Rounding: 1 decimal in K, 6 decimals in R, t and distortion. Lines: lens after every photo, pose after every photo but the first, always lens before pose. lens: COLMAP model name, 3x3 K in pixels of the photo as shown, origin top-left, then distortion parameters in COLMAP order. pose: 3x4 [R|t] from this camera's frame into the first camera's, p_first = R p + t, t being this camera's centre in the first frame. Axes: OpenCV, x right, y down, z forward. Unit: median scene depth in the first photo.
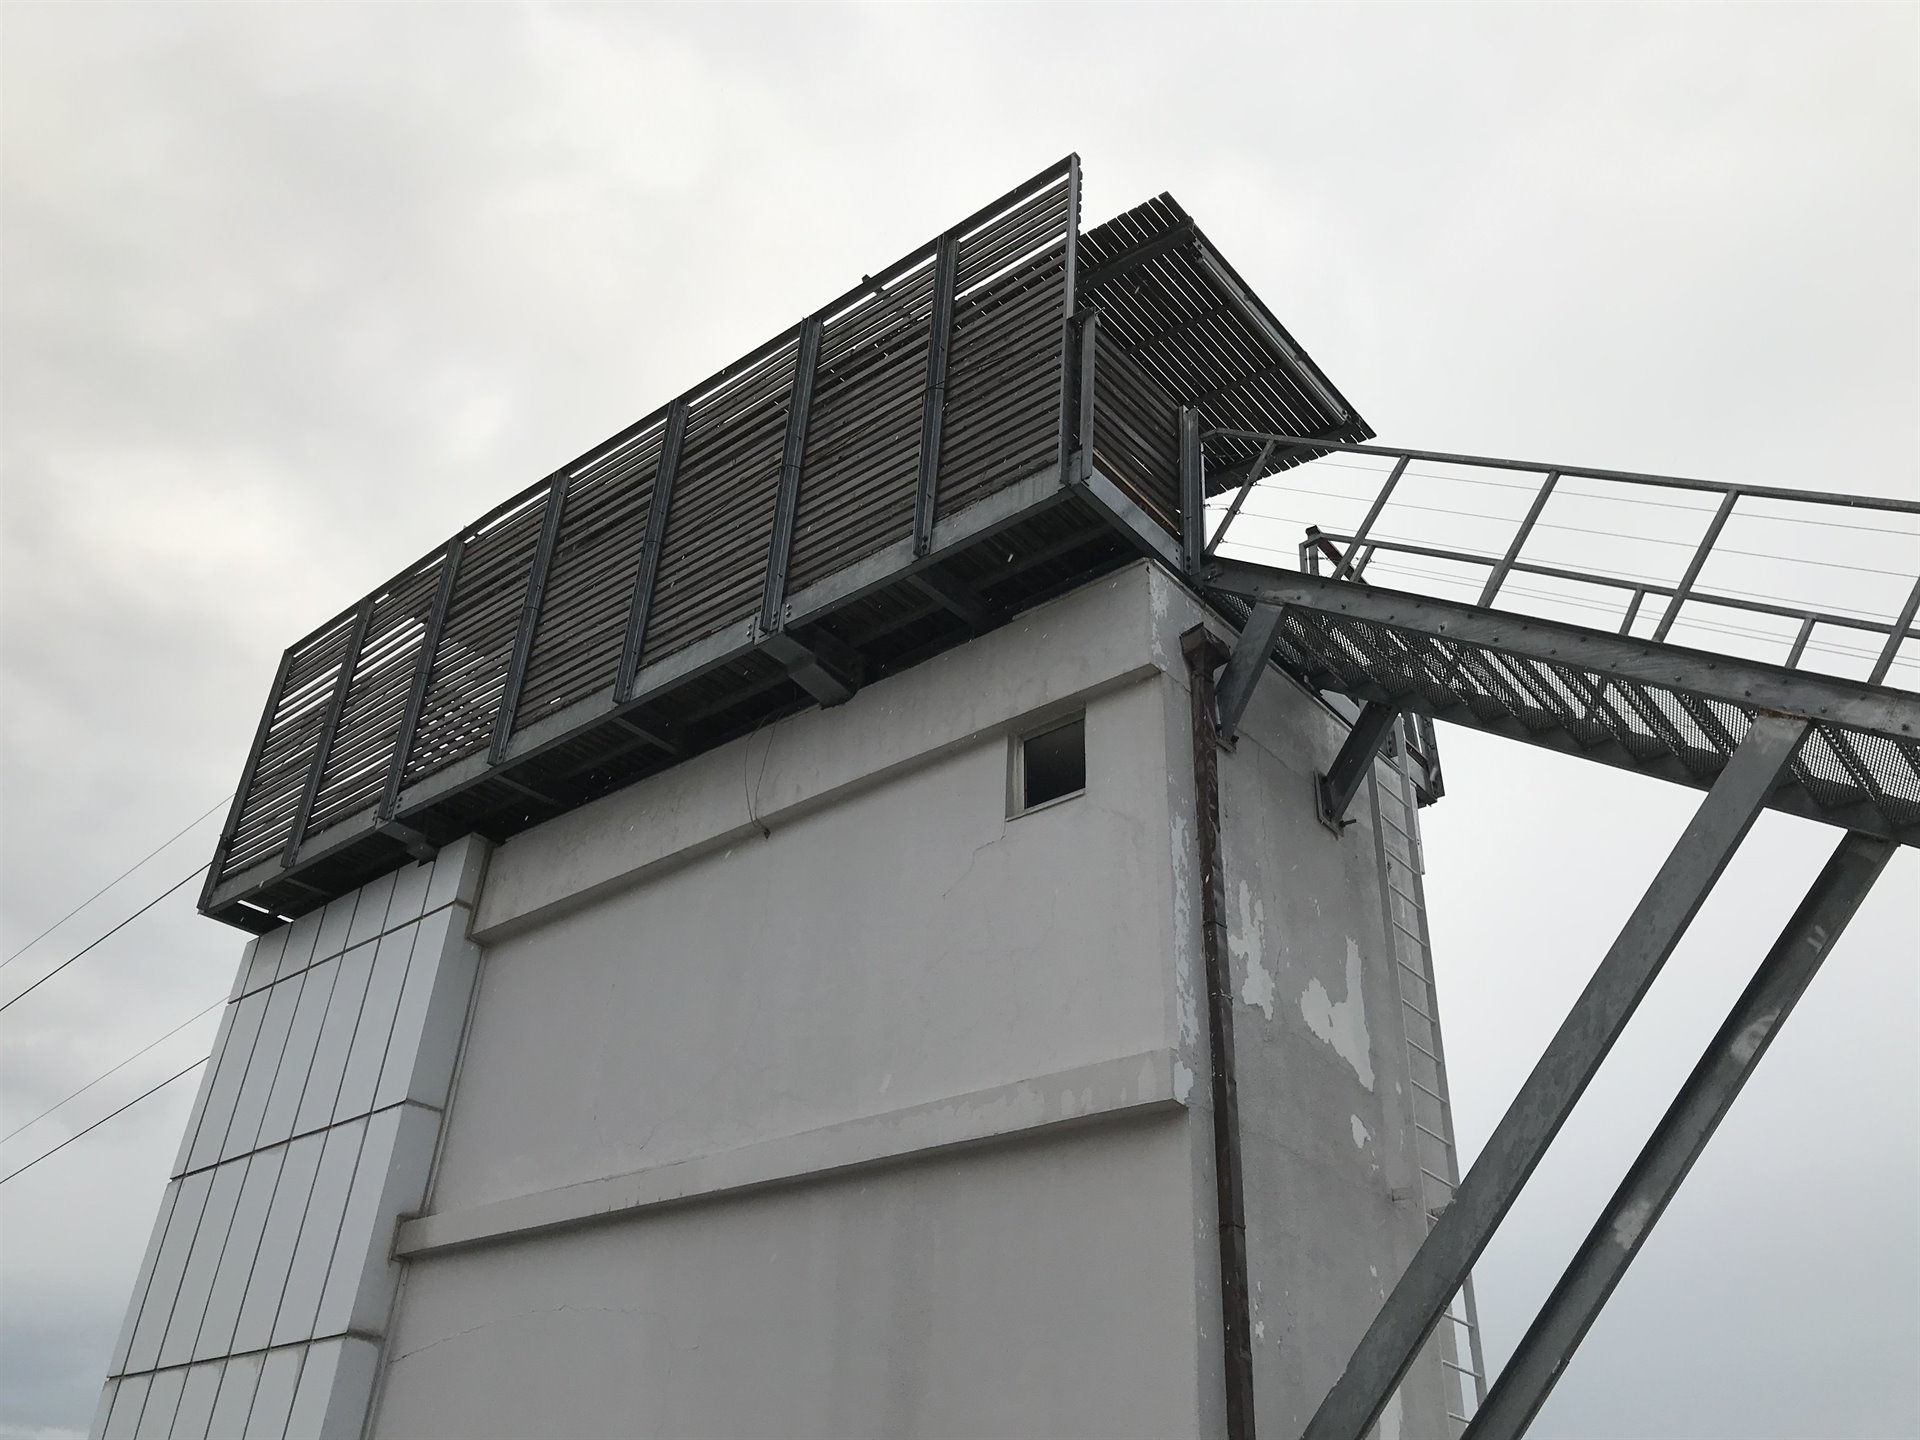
lens RADIAL K [[1569.7, 0, 957.7], [0, 1569.7, 713.1], [0, 0, 1]] dist [0.078536, -0.097220]
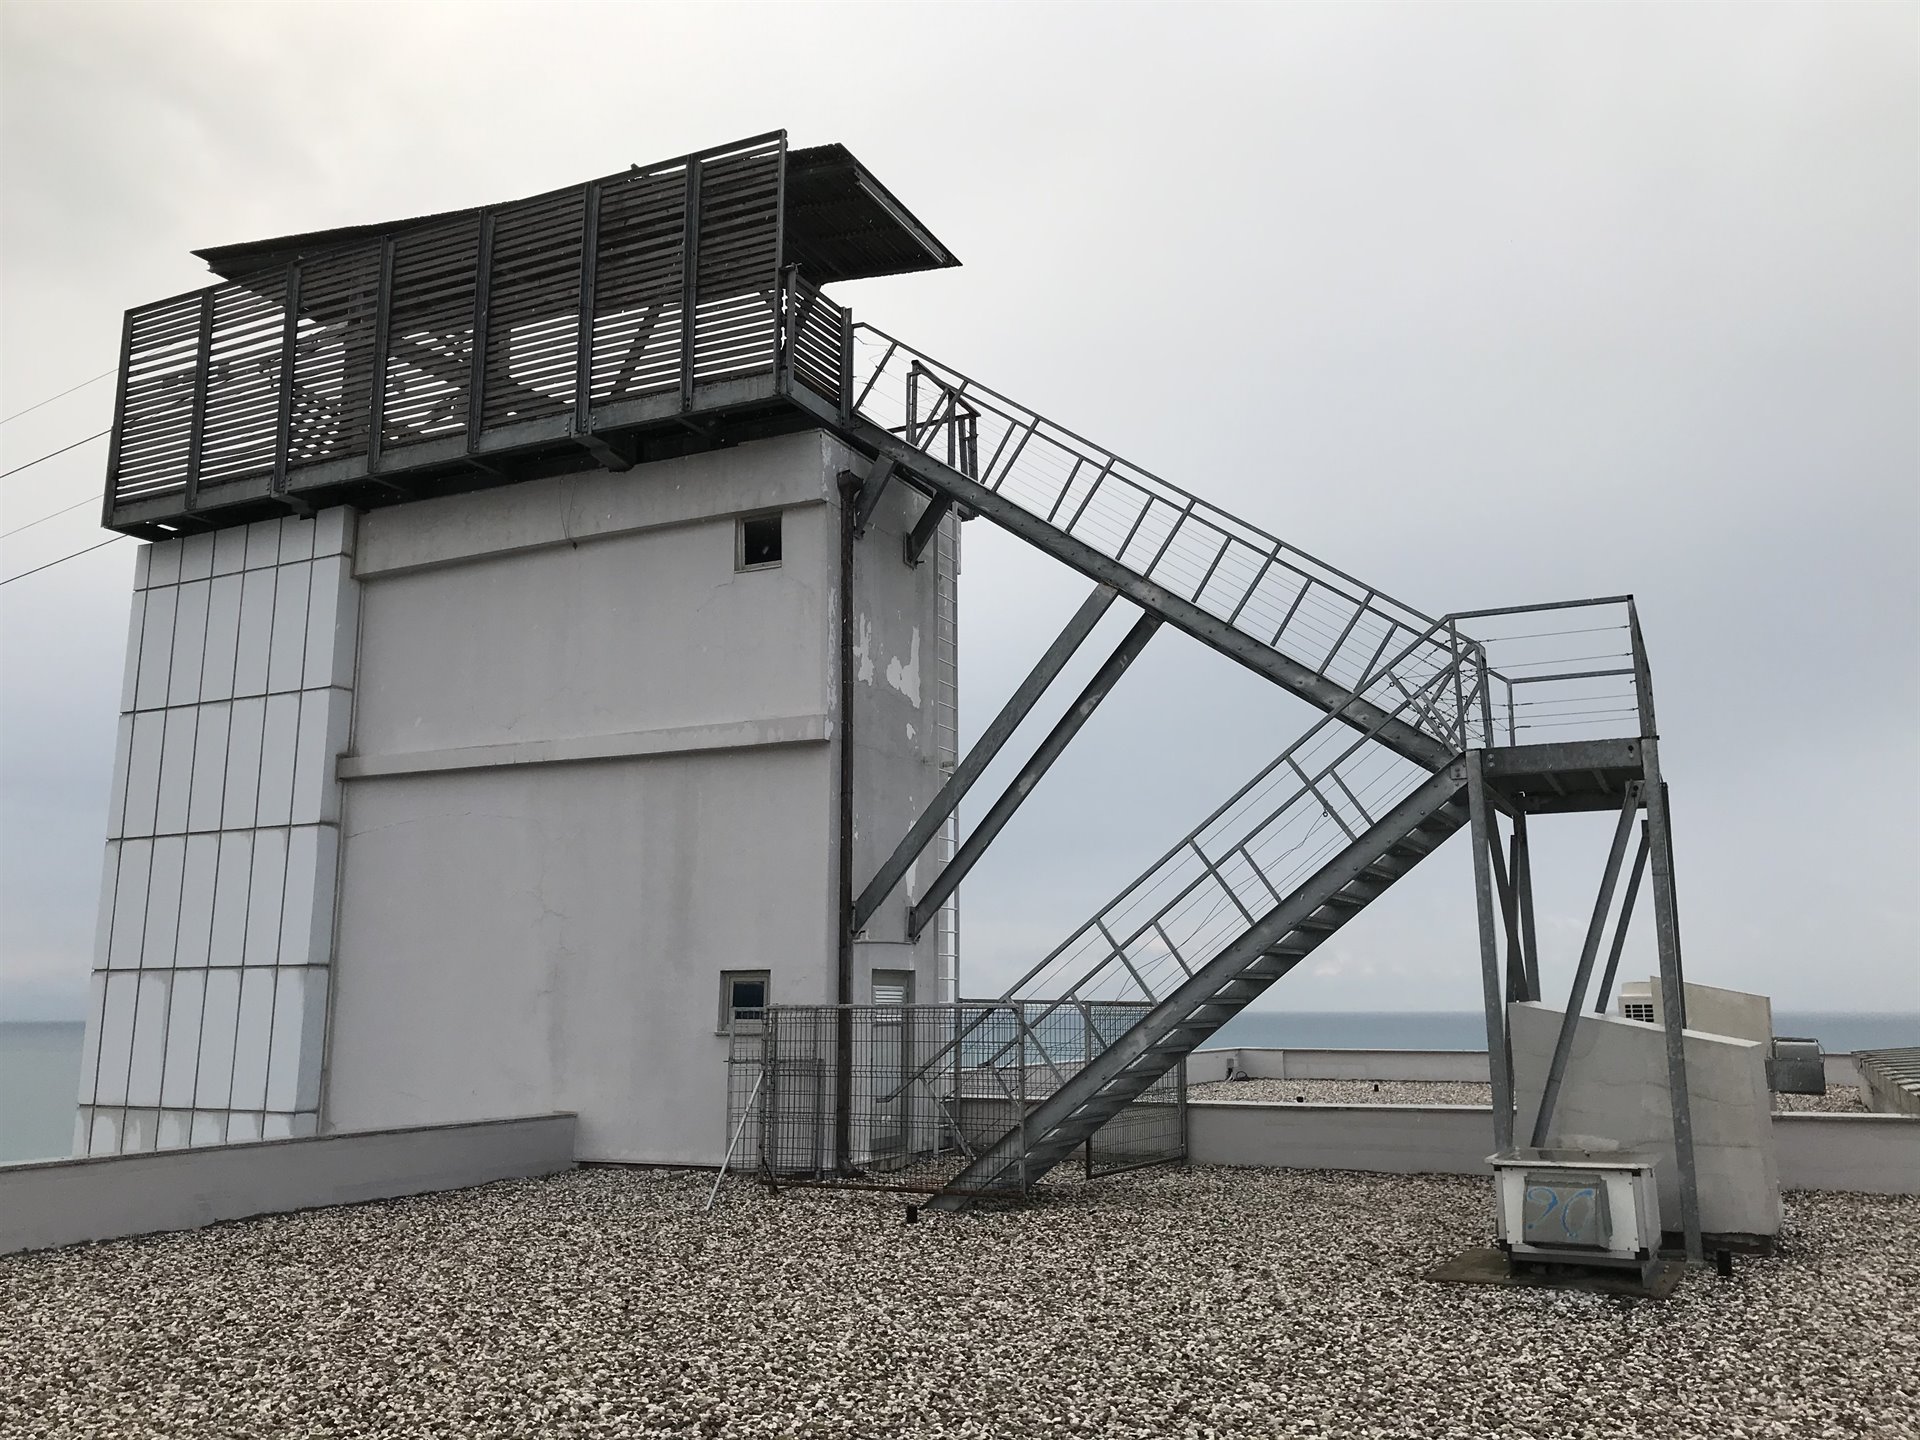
lens RADIAL K [[1569.7, 0, 957.7], [0, 1569.7, 713.1], [0, 0, 1]] dist [0.078536, -0.097220]
pose [[0.966216, -0.005229, 0.257682, -0.186680], [-0.092118, 0.926747, 0.364218, -0.458931], [-0.240710, -0.375650, 0.894955, -0.730084]]
